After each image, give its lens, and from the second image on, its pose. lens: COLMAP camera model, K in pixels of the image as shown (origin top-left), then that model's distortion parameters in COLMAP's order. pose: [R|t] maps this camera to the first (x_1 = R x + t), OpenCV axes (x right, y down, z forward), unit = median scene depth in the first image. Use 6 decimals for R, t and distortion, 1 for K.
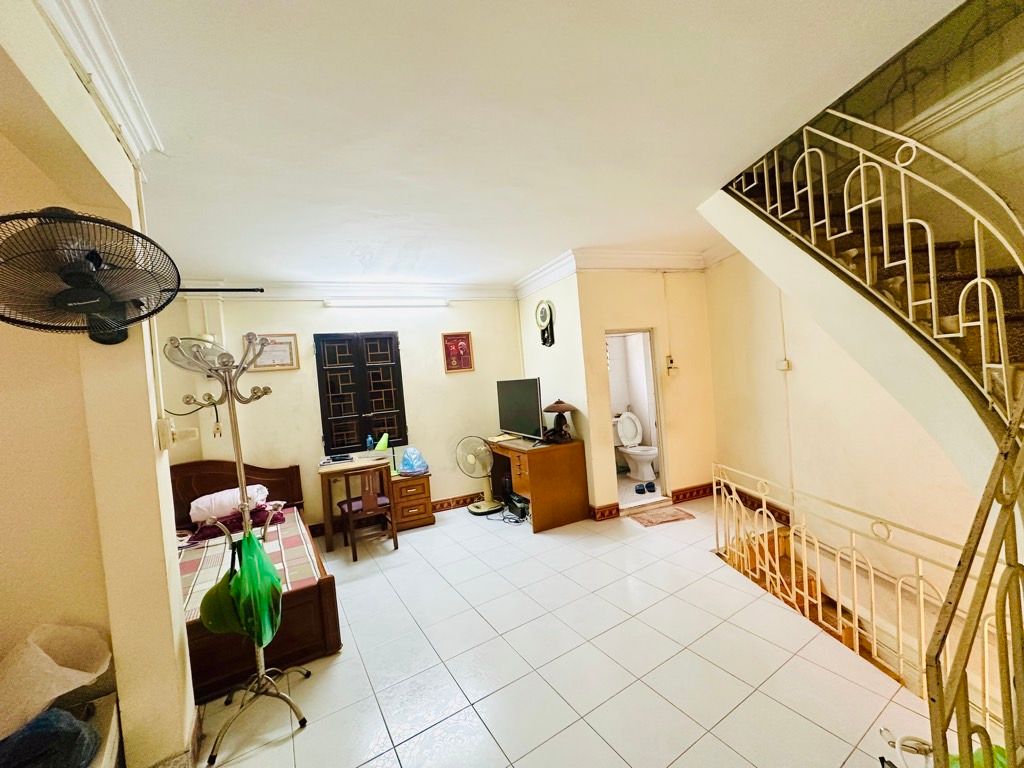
lens RADIAL K [[406.1, 0, 509.0], [0, 406.1, 385.7], [0, 0, 1]] dist [-0.001689, 0.000246]
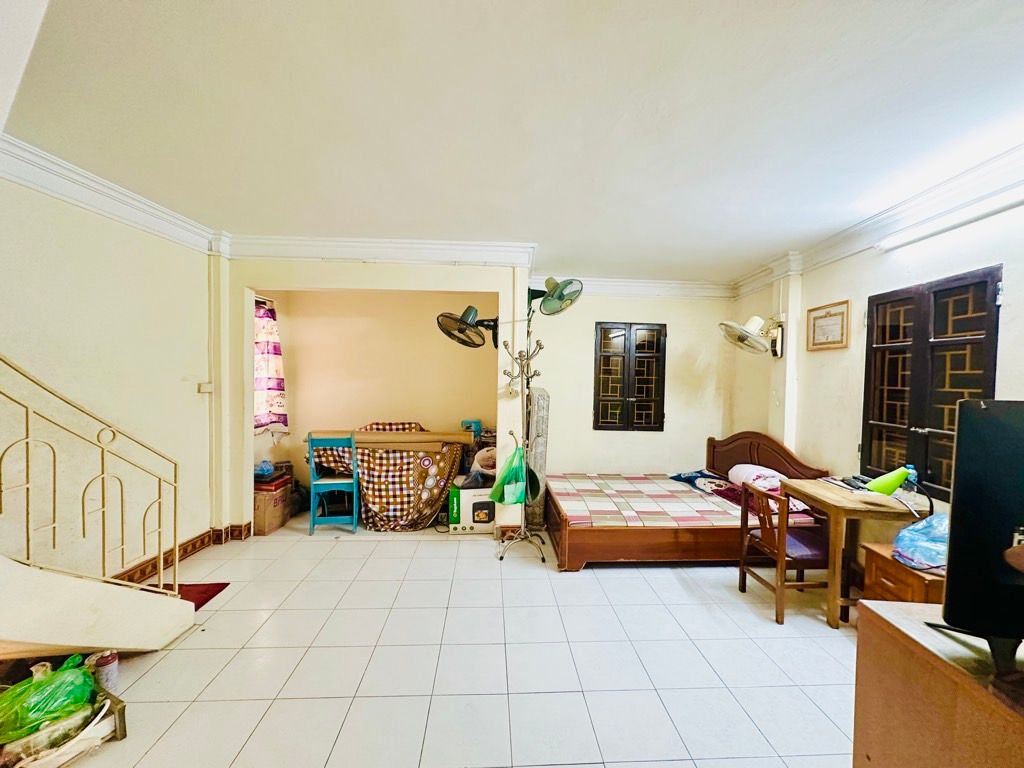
lens RADIAL K [[406.1, 0, 509.8], [0, 406.1, 385.4], [0, 0, 1]] dist [-0.001689, 0.000246]
pose [[-0.477069, 0.109371, -0.872034, 0.433328], [0.021689, 0.993389, 0.112726, -0.069757], [0.878598, 0.034865, -0.476288, 0.814961]]
